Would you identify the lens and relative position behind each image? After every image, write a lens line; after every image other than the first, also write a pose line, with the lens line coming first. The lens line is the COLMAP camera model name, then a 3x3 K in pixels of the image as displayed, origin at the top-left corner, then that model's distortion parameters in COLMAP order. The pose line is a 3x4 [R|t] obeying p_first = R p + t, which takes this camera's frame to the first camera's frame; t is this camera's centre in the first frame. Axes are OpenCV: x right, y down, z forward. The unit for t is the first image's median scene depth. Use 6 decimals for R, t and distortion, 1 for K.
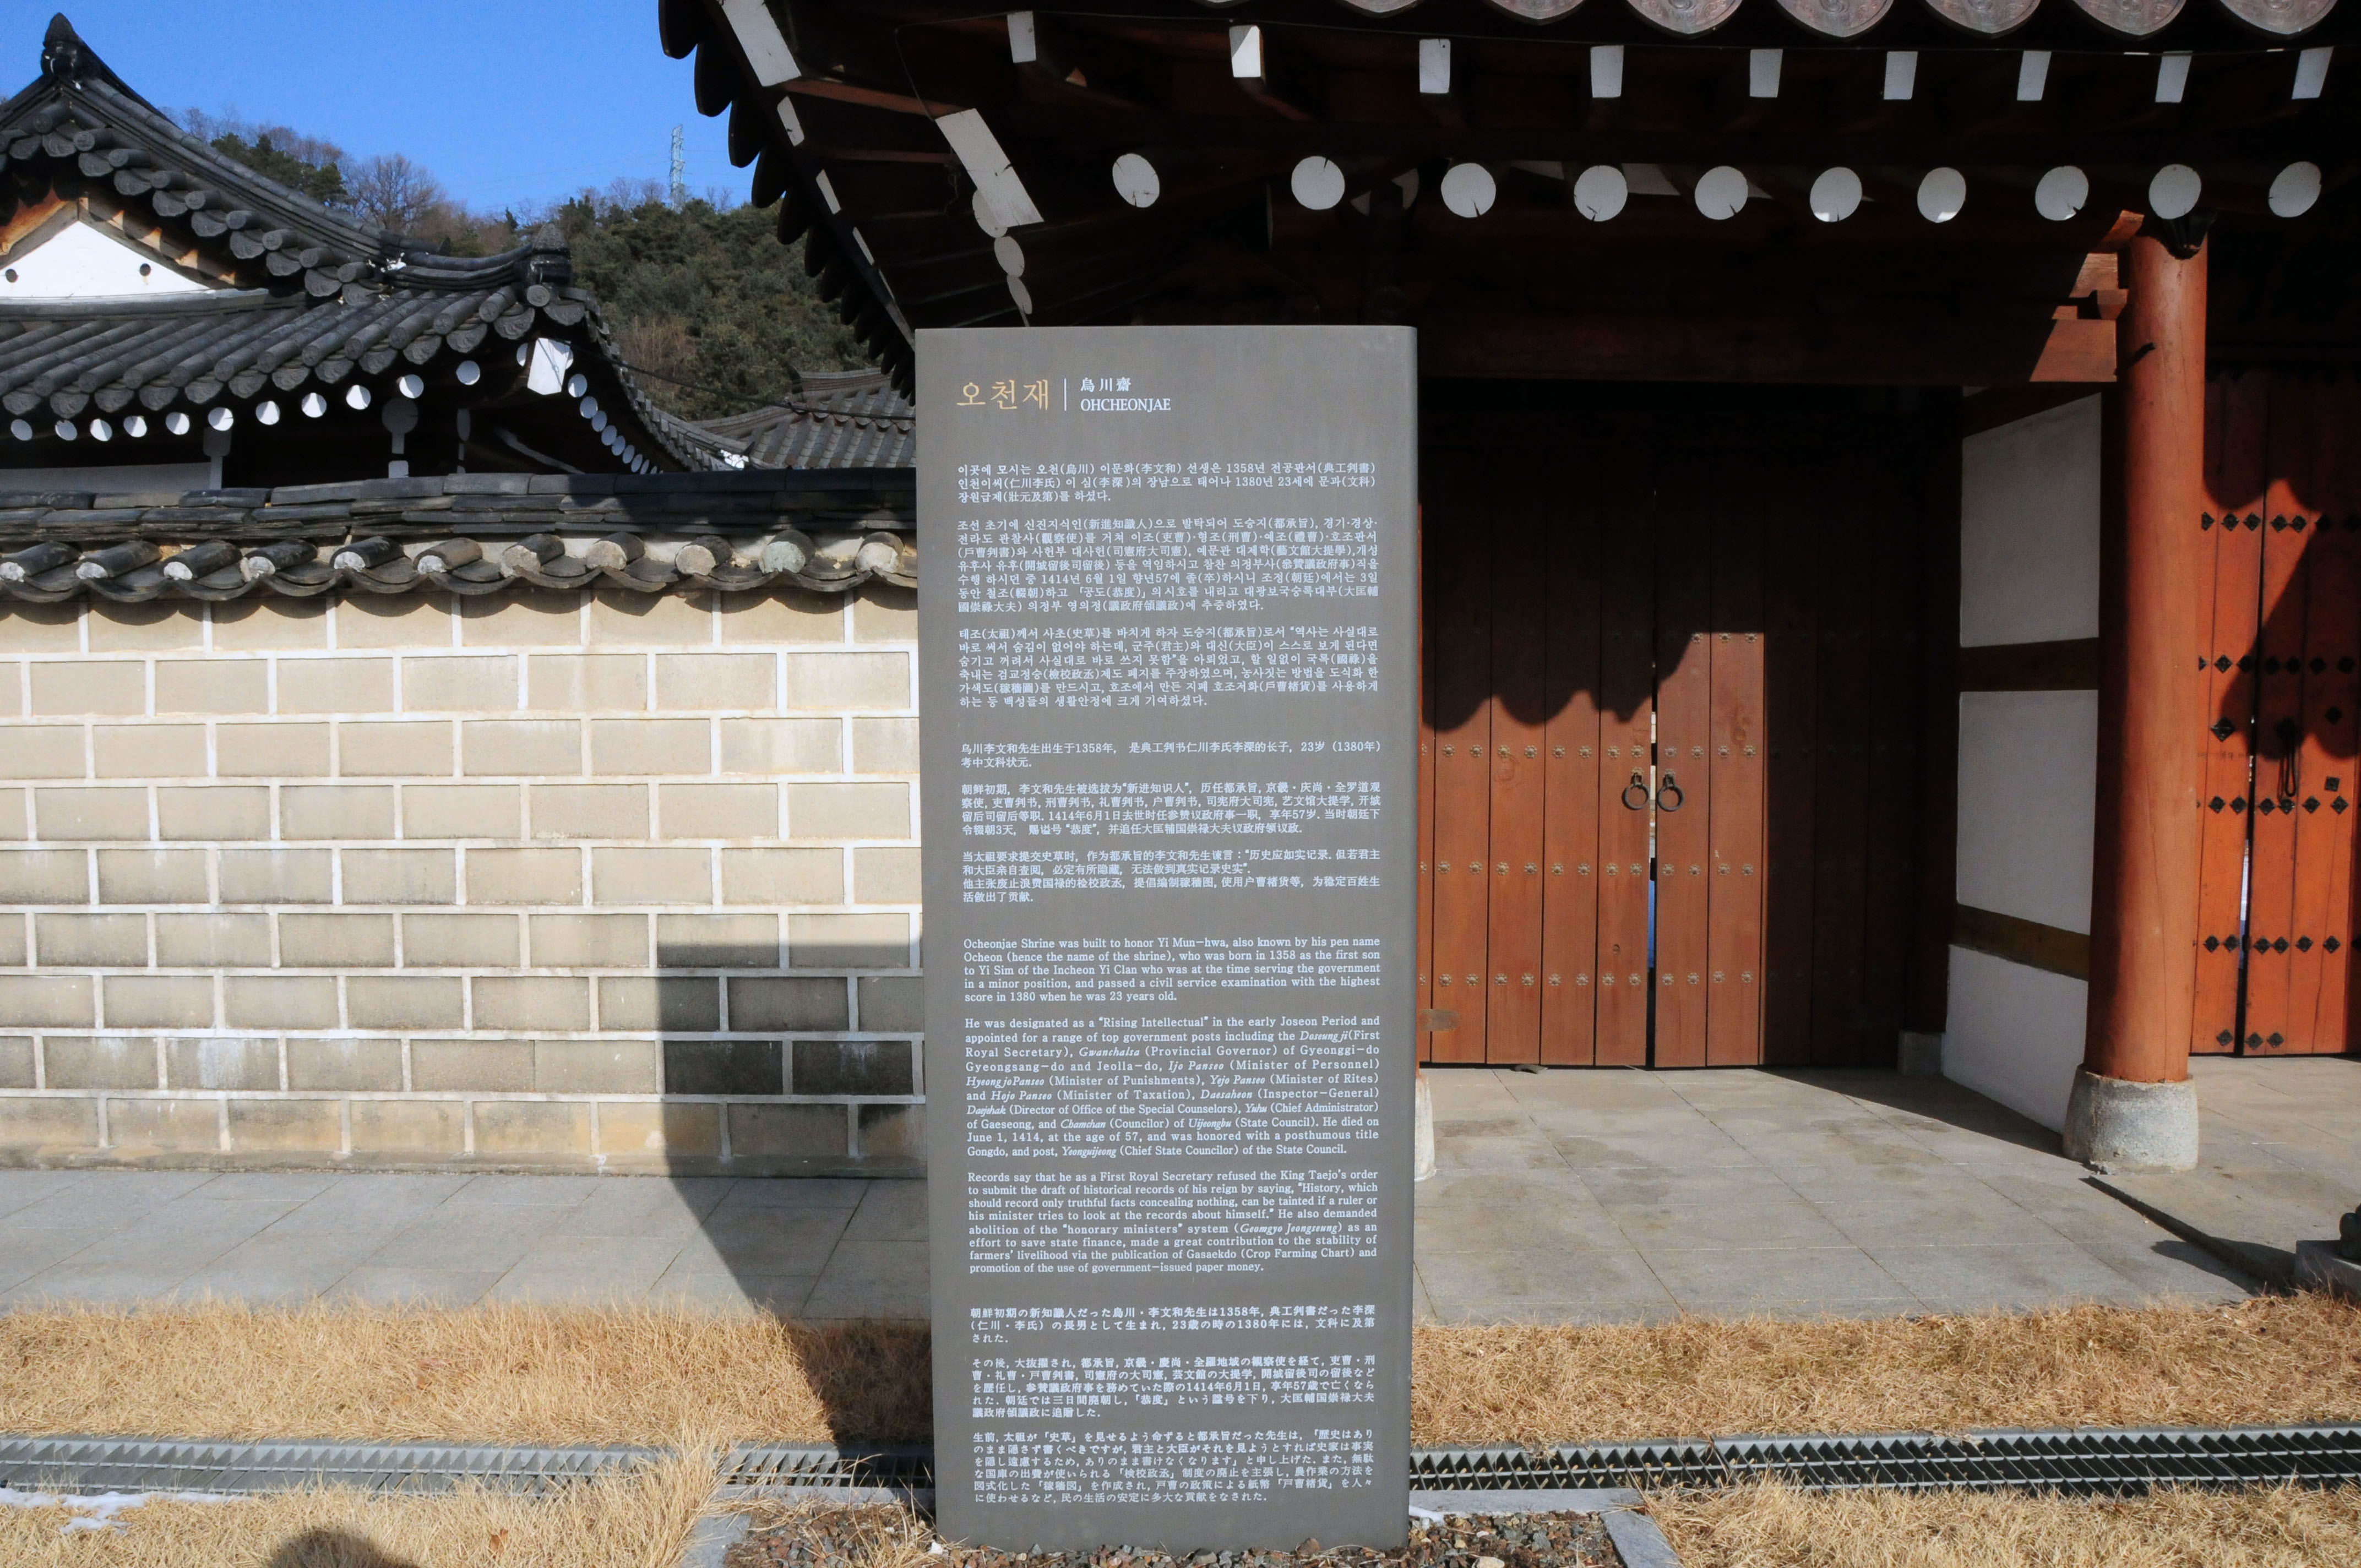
lens RADIAL K [[1866.1, 0, 1174.8], [0, 1866.1, 869.9], [0, 0, 1]] dist [-0.164473, 0.129379]
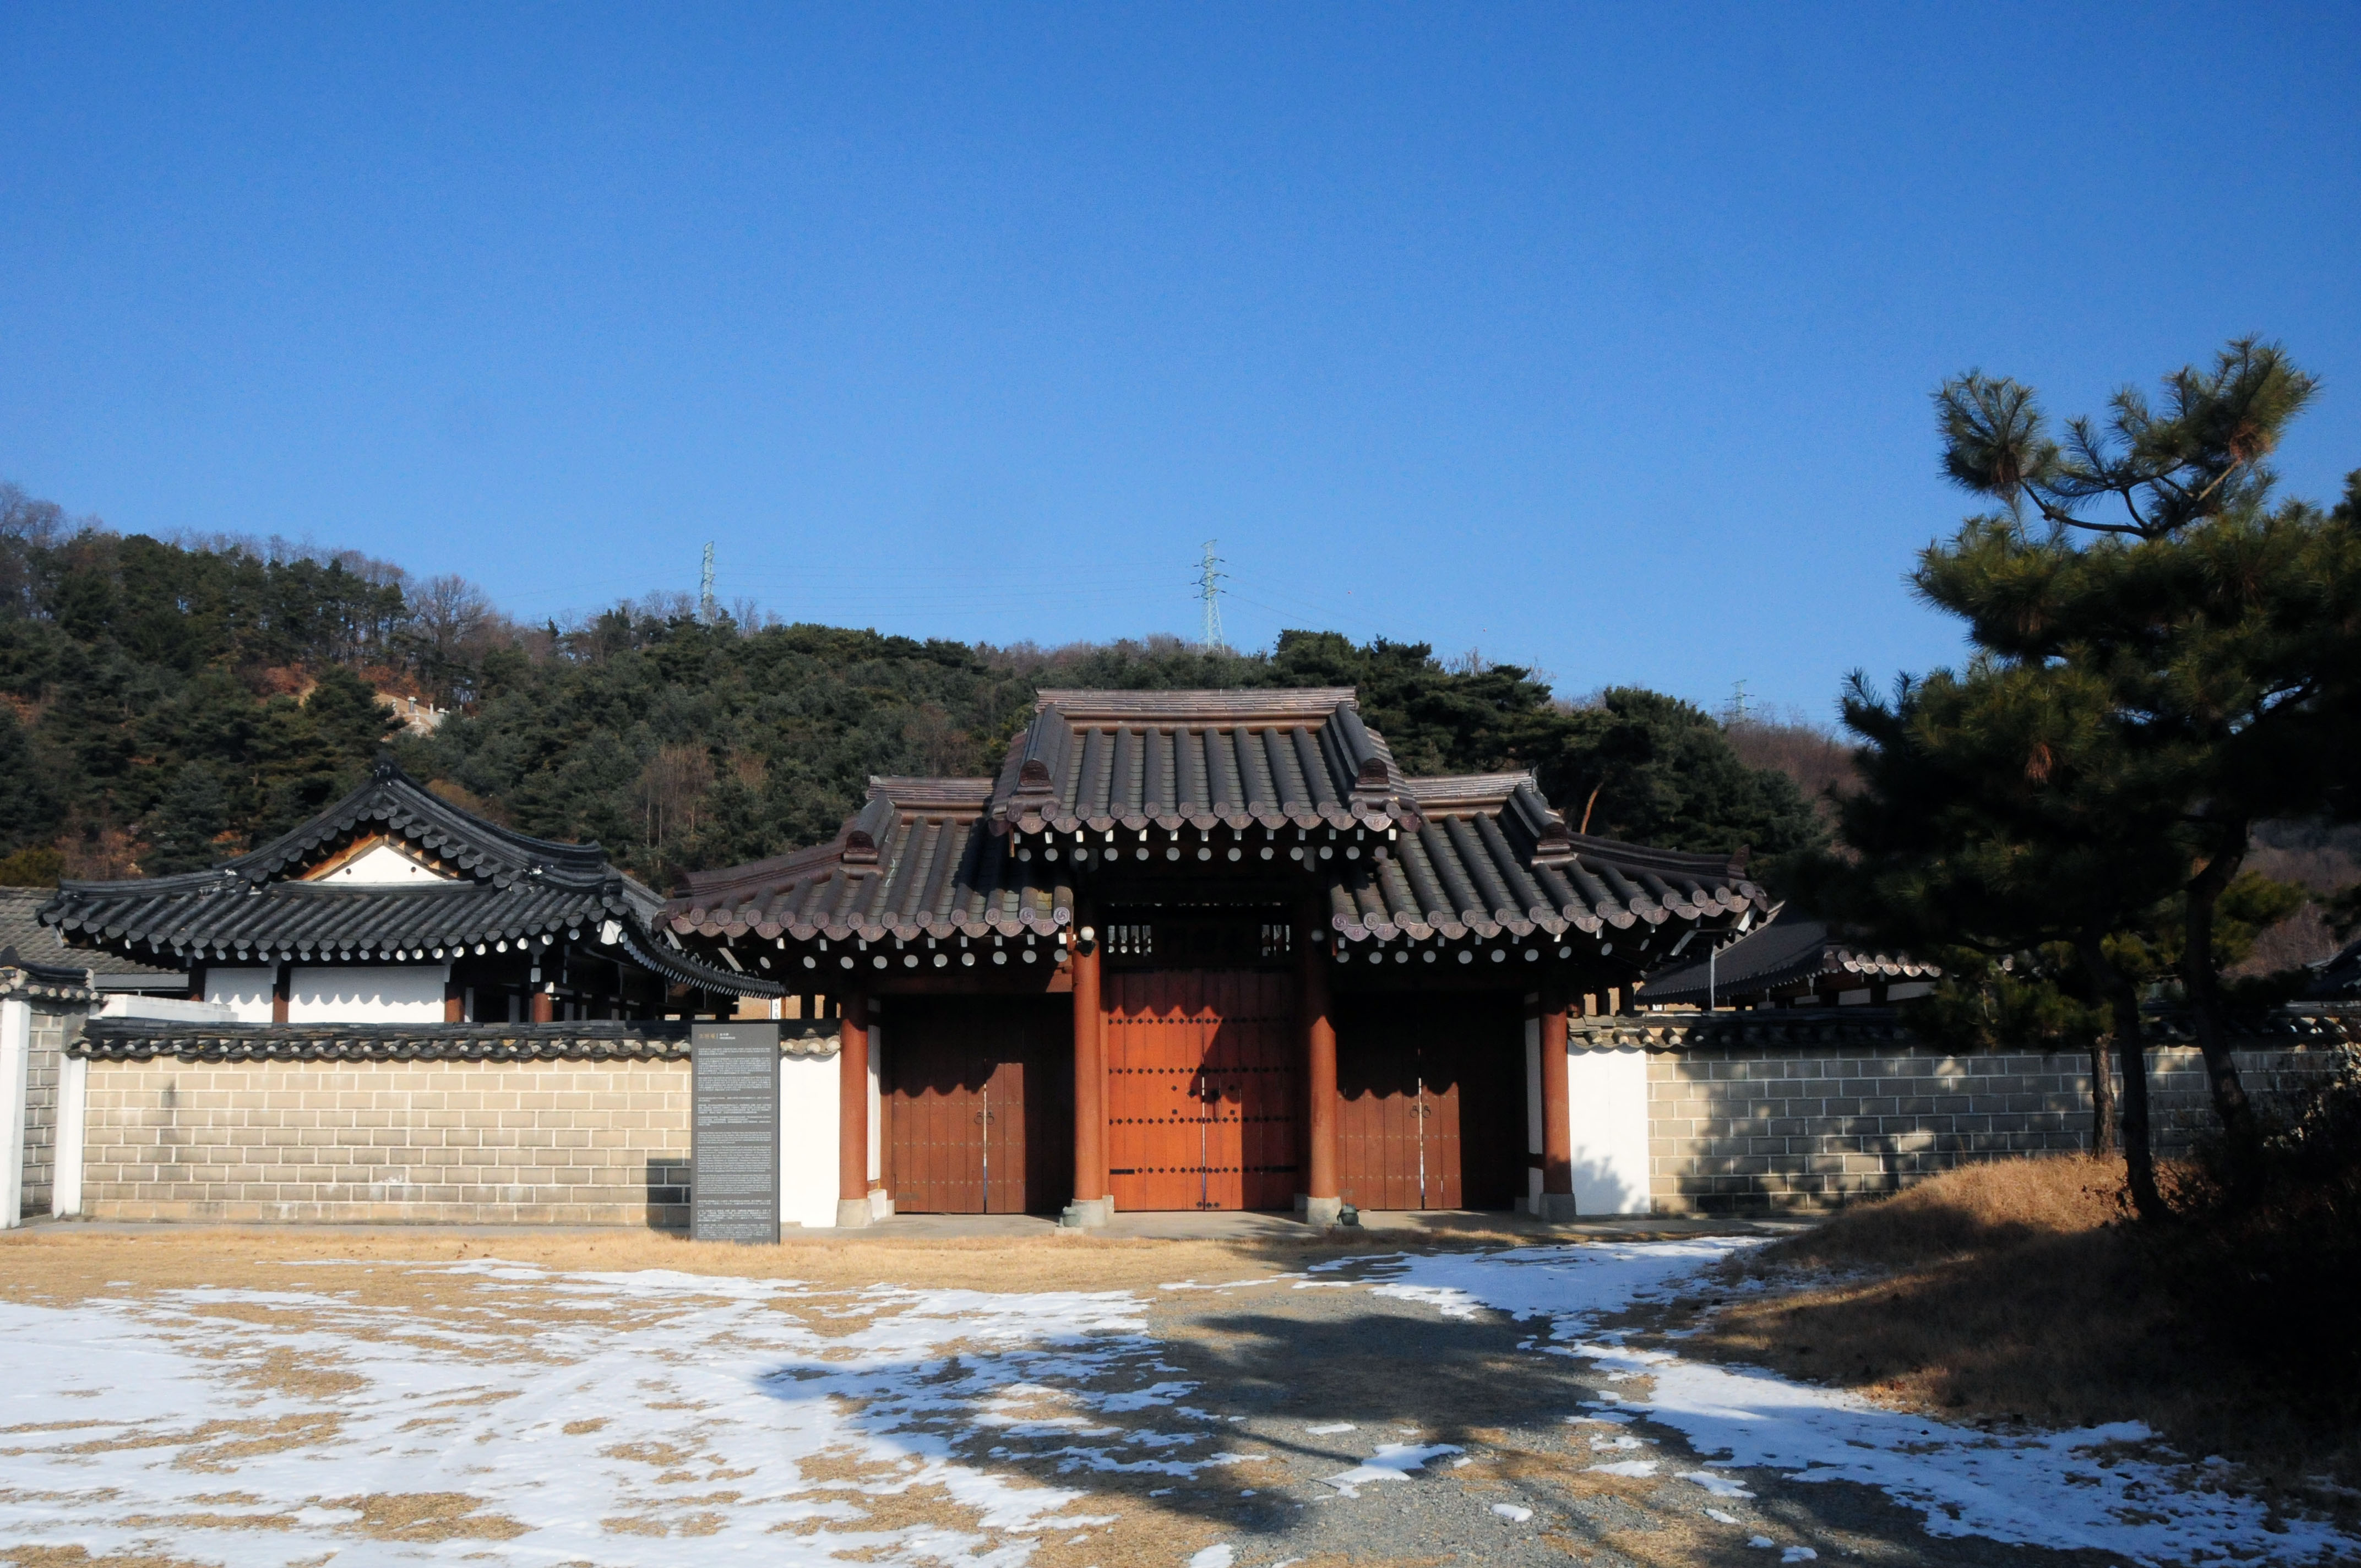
lens RADIAL K [[1866.1, 0, 1174.8], [0, 1866.1, 869.9], [0, 0, 1]] dist [-0.164473, 0.129379]
pose [[0.999922, -0.008893, -0.008718, 0.363723], [0.006962, 0.979618, -0.200749, 0.102194], [0.010325, 0.200672, 0.979604, -1.209076]]
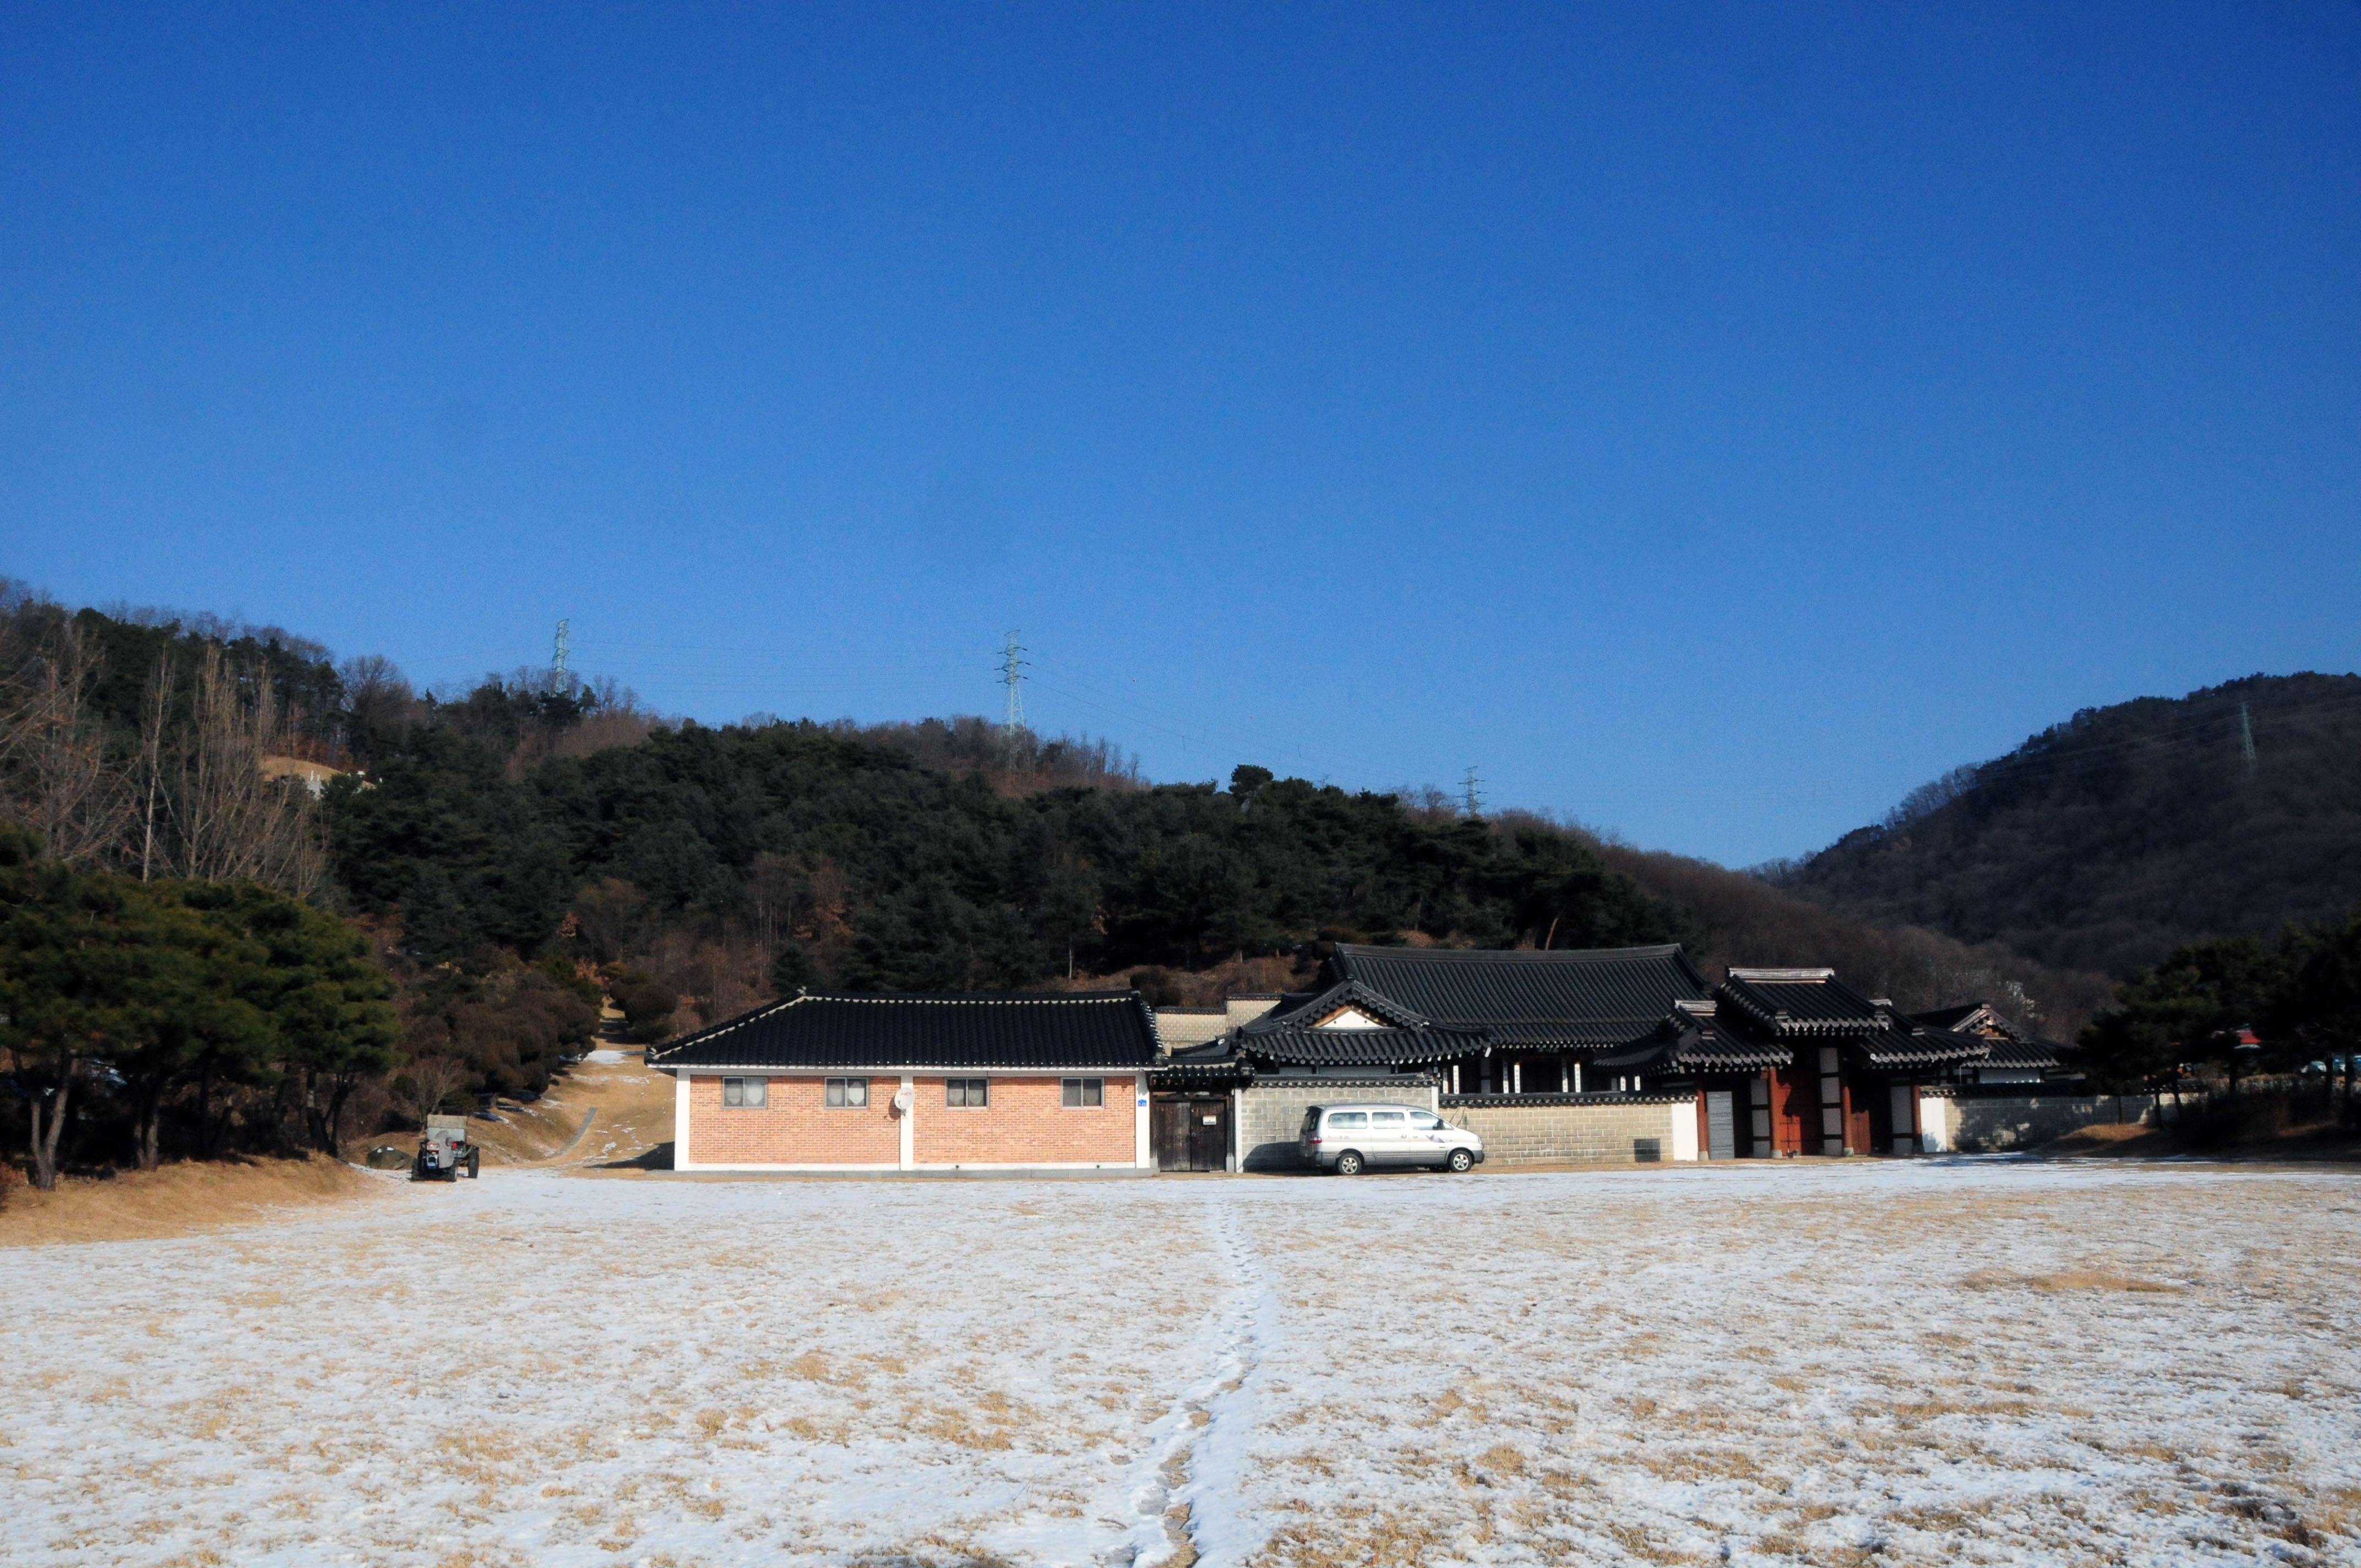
lens RADIAL K [[1824.6, 0, 1143.6], [0, 1824.6, 850.4], [0, 0, 1]] dist [-0.176044, 0.120474]
pose [[0.990547, 0.012359, 0.136616, -2.068846], [0.020469, 0.971466, -0.236295, 0.370513], [-0.135638, 0.236858, 0.962030, -4.047682]]
